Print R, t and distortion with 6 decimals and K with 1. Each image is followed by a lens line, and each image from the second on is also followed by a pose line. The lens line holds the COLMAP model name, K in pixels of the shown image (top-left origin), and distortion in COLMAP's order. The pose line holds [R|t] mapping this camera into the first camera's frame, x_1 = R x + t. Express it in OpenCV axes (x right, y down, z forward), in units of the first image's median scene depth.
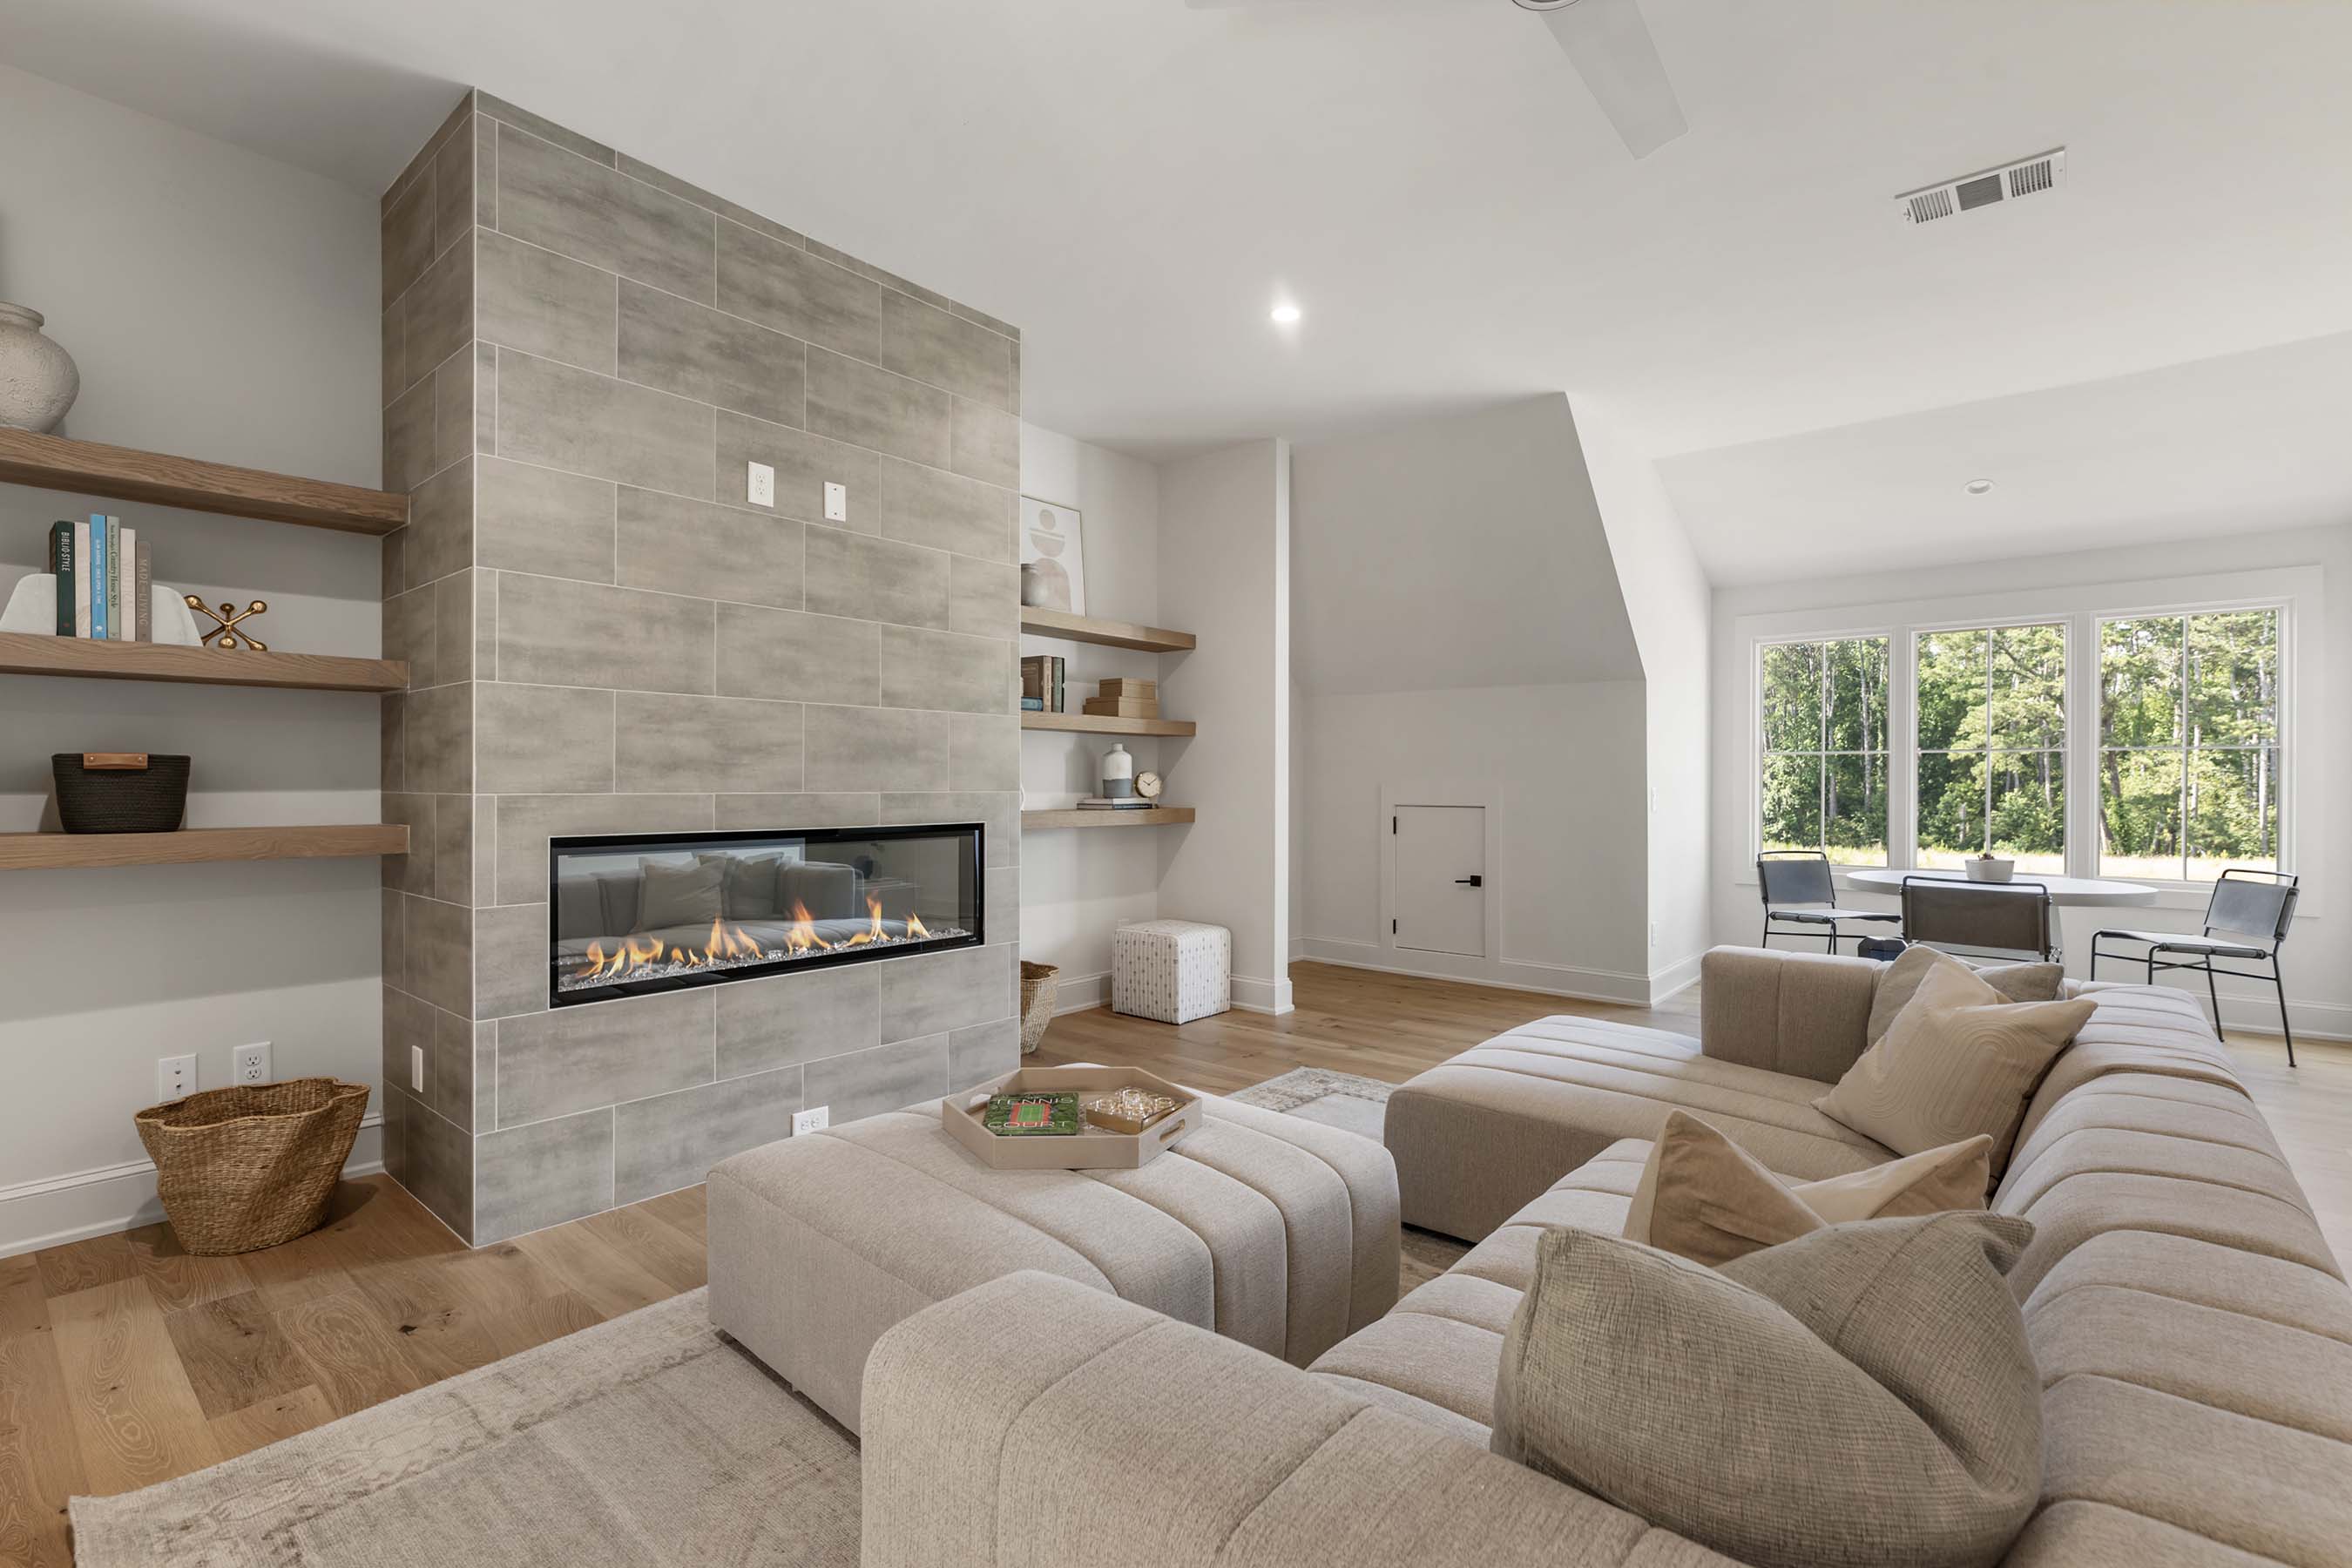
lens RADIAL K [[1055.6, 0, 1169.5], [0, 1055.6, 782.6], [0, 0, 1]] dist [-0.000894, 0.000511]
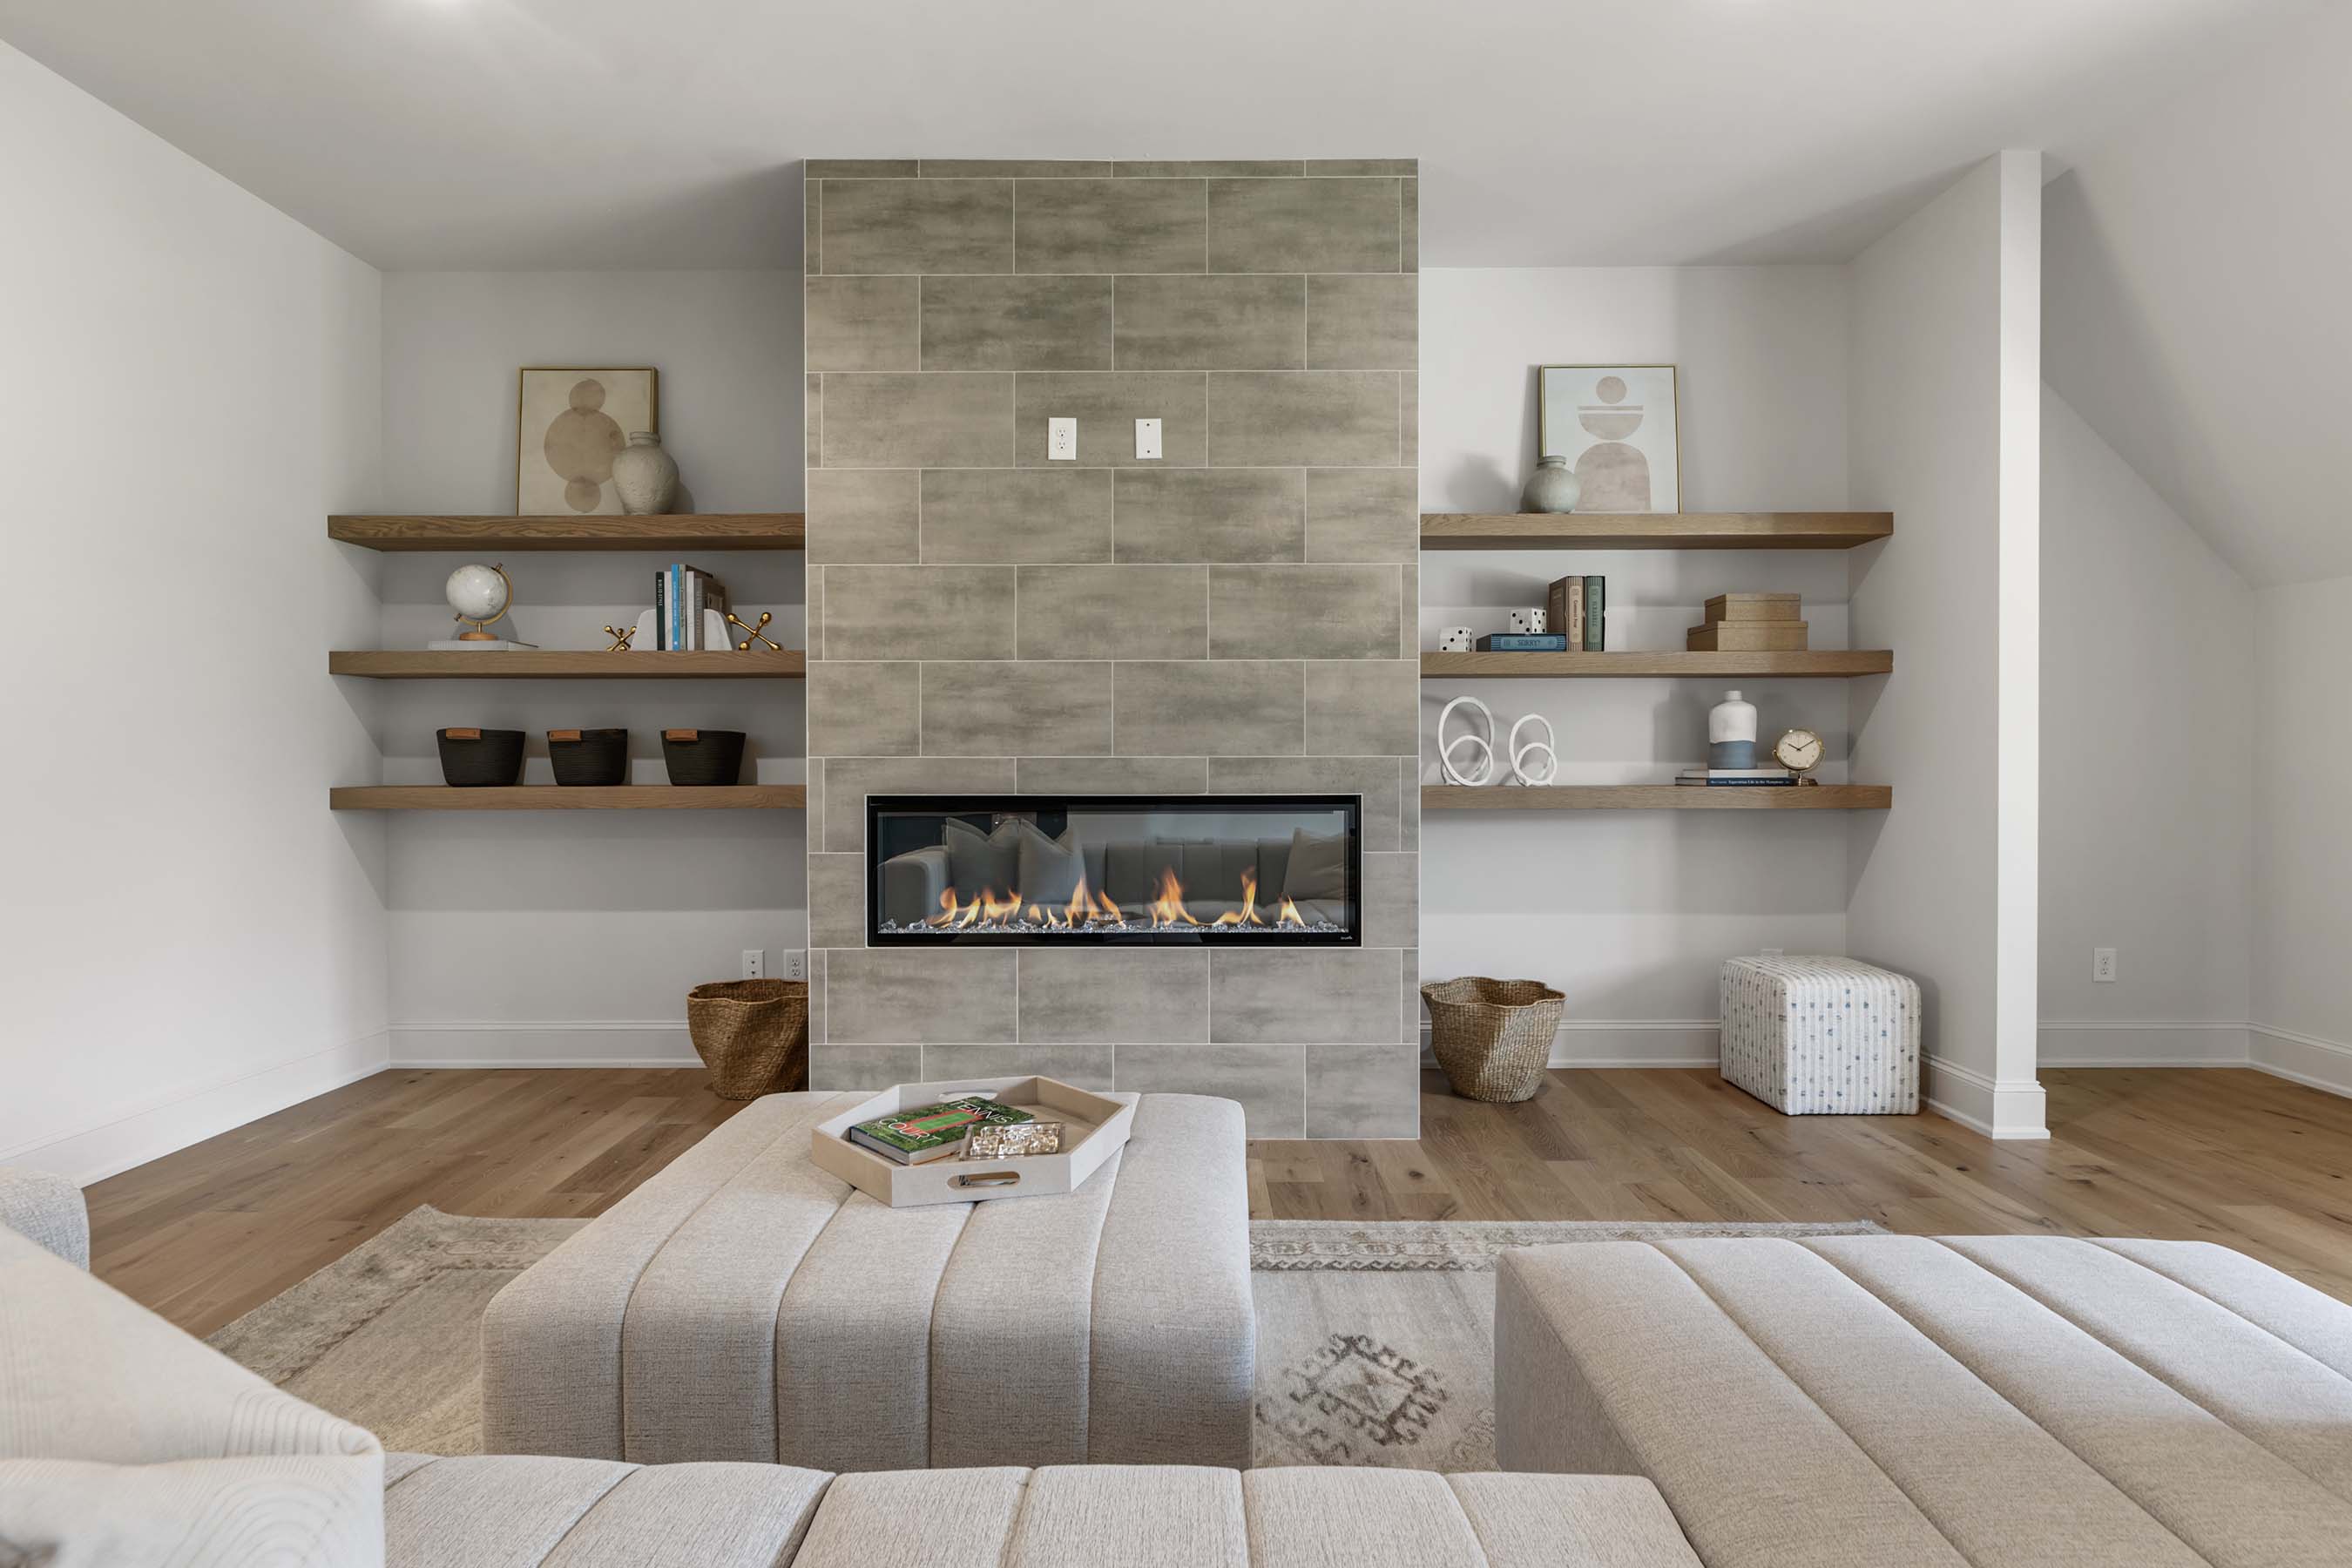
lens RADIAL K [[1178.6, 0, 1167.2], [0, 1178.6, 777.7], [0, 0, 1]] dist [-0.001363, -0.000215]
pose [[0.641279, 0.004040, -0.767297, 0.506253], [0.003653, 0.999959, 0.008318, 0.020382], [0.767299, -0.008137, 0.641238, 0.376288]]
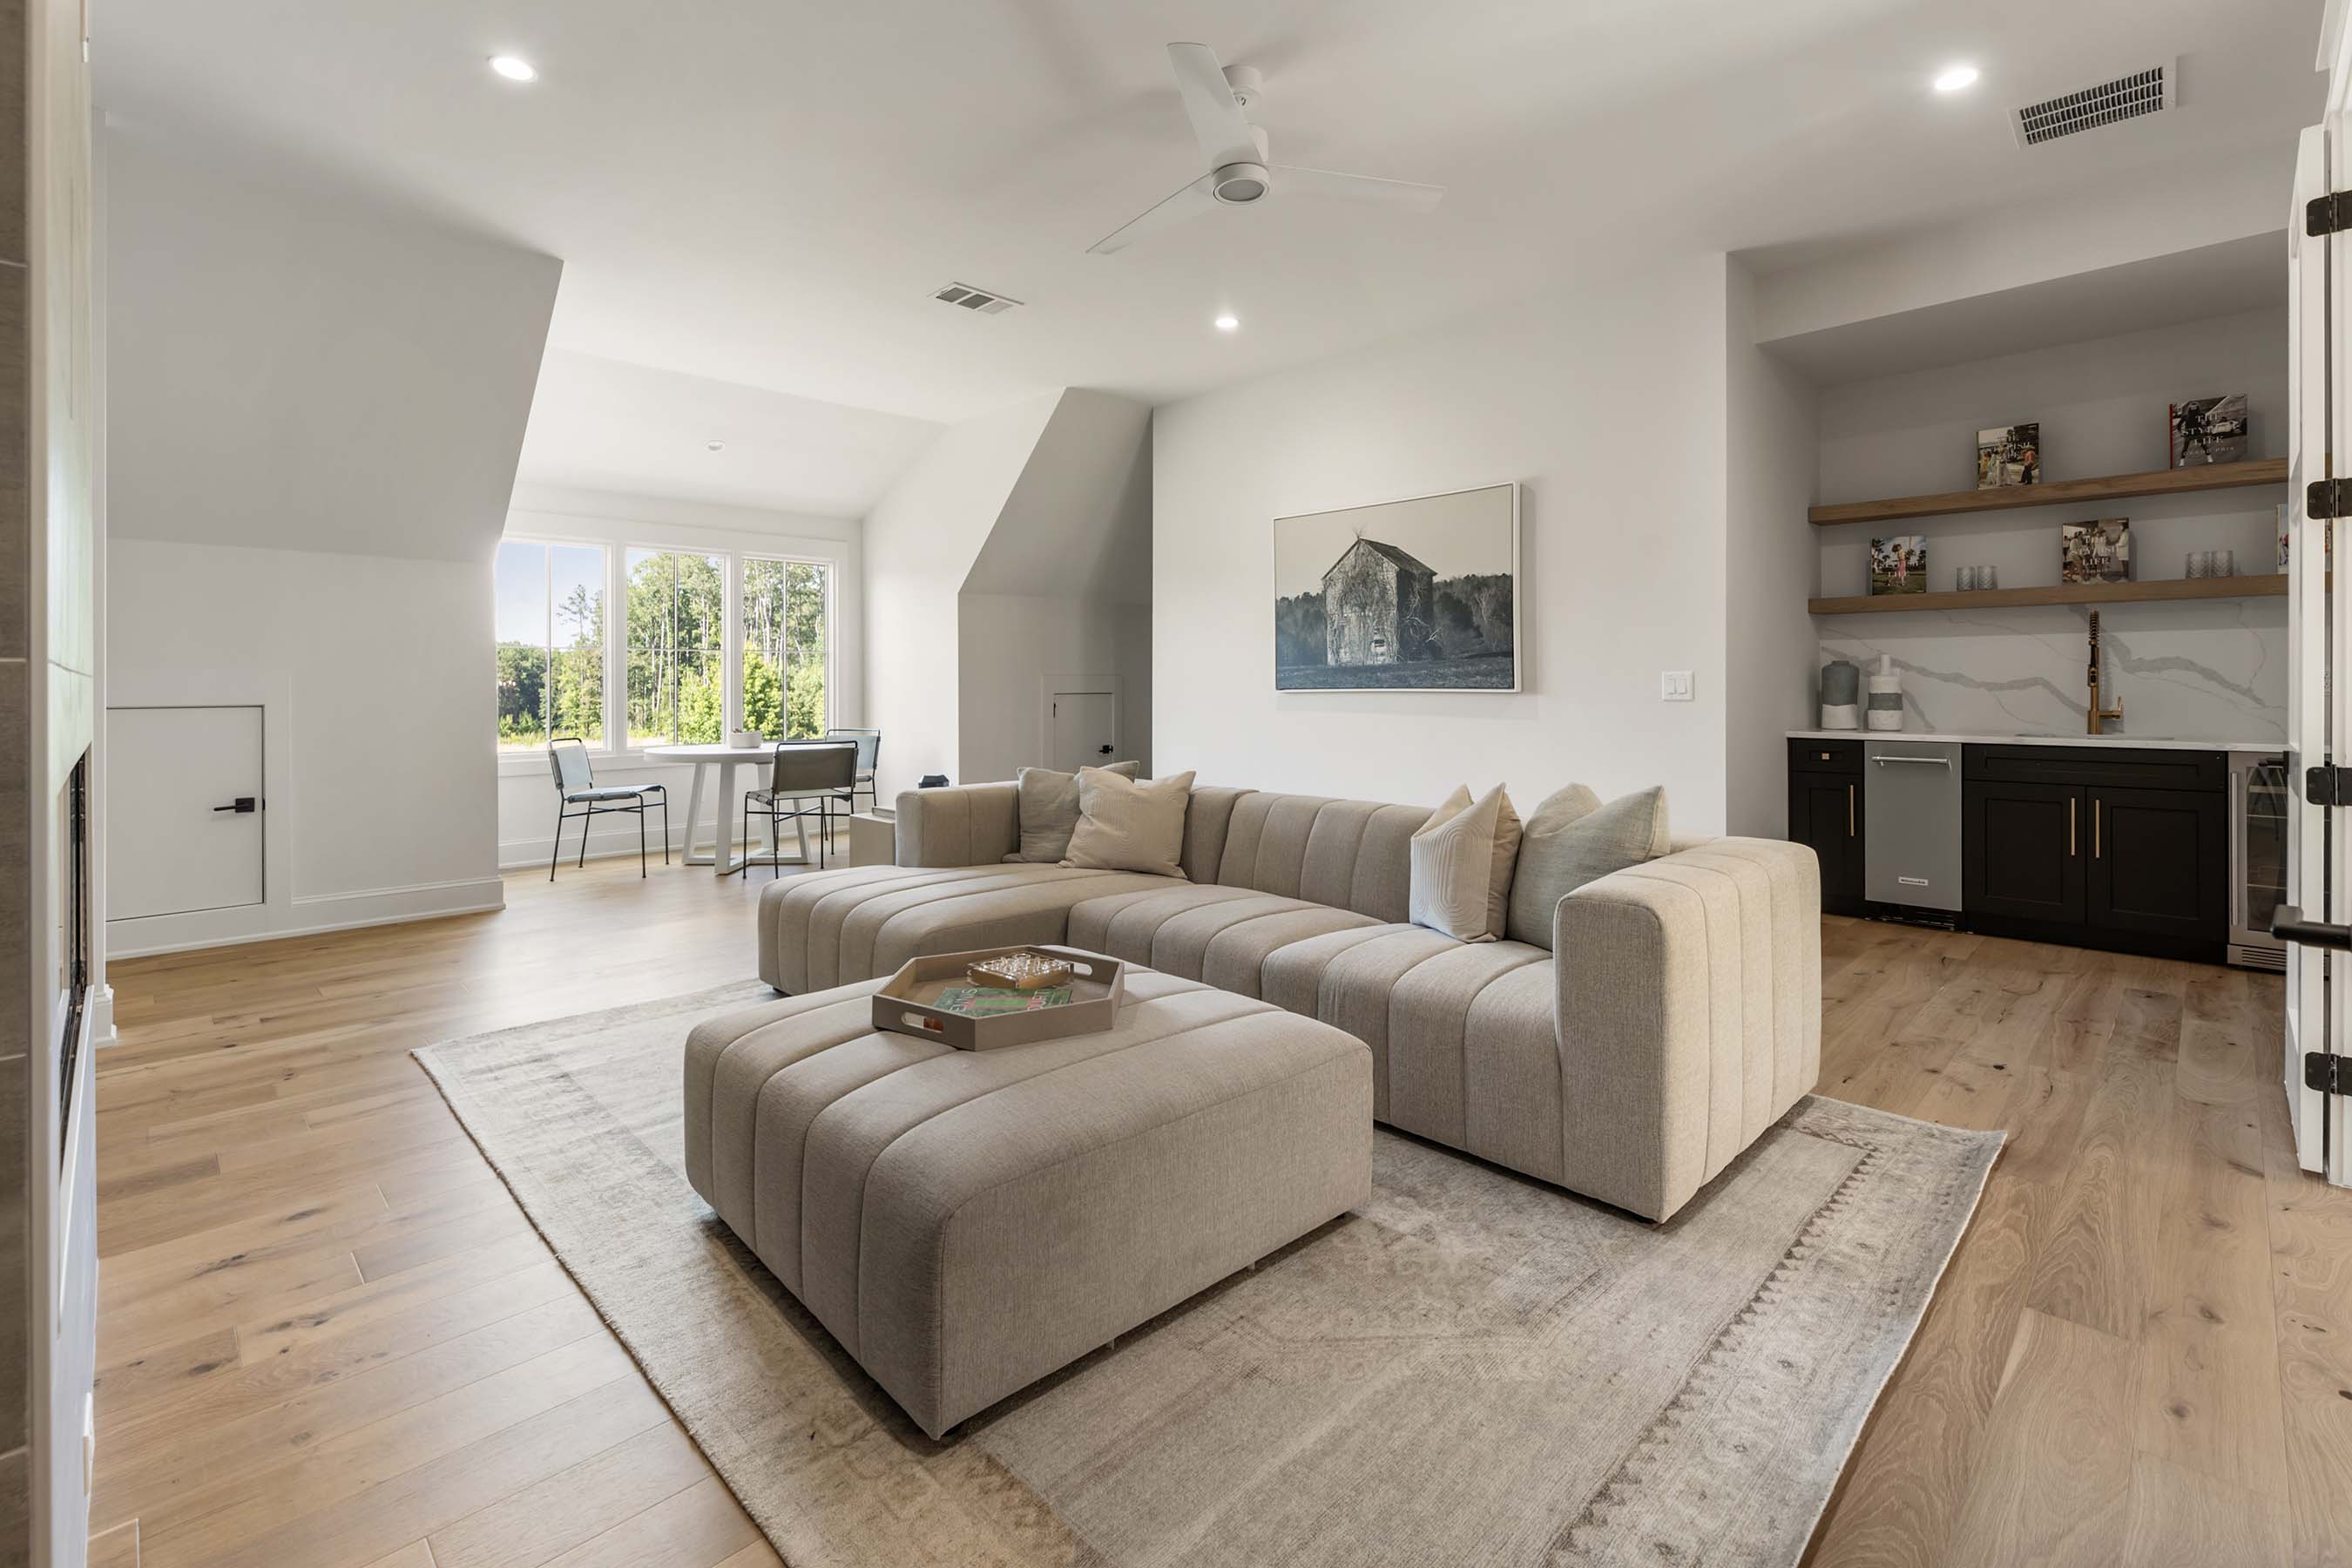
lens RADIAL K [[1047.8, 0, 1165.9], [0, 1047.8, 682.5], [0, 0, 1]] dist [-0.001538, -0.000412]
pose [[0.088447, -0.004426, 0.996071, -0.749882], [0.006530, 0.999971, 0.003863, 0.014785], [-0.996059, 0.006162, 0.088474, 0.542651]]
